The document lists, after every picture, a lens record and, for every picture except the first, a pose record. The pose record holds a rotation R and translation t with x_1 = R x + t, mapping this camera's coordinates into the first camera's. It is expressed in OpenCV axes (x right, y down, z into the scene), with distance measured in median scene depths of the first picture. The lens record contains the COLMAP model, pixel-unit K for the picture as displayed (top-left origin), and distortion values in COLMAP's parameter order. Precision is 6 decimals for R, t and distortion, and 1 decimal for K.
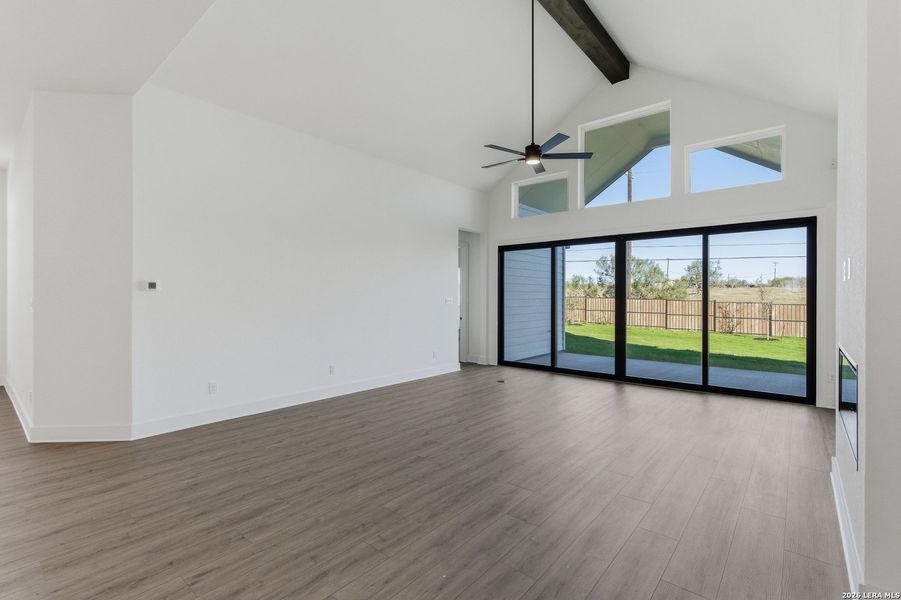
lens RADIAL K [[412.1, 0, 450.5], [0, 412.1, 300.0], [0, 0, 1]] dist [-0.000344, -0.000113]
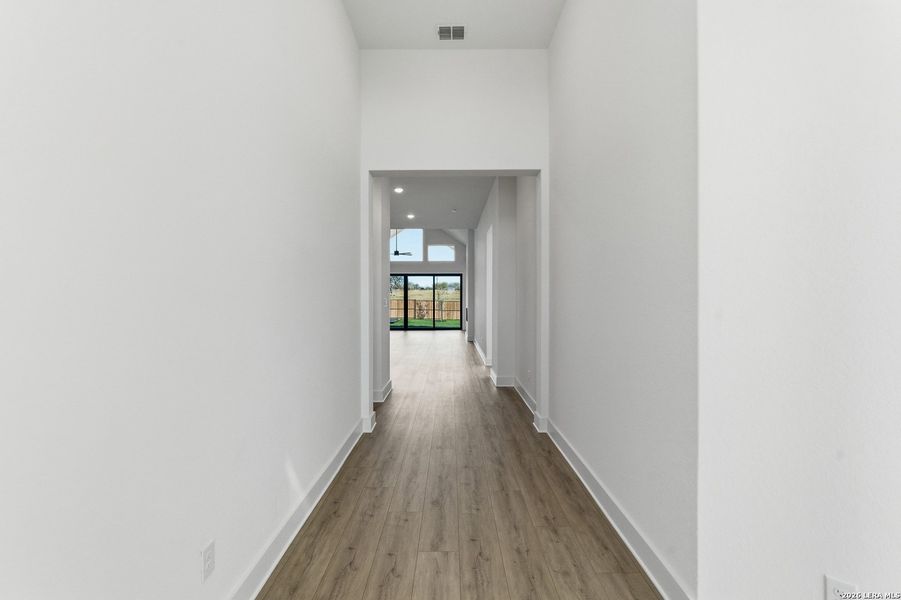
lens RADIAL K [[412.1, 0, 450.5], [0, 412.1, 300.0], [0, 0, 1]] dist [-0.000344, -0.000113]
pose [[0.760611, -0.004850, 0.649190, -1.102854], [0.004841, 0.999987, 0.001800, 0.004738], [-0.649190, 0.001774, 0.760624, -1.203912]]
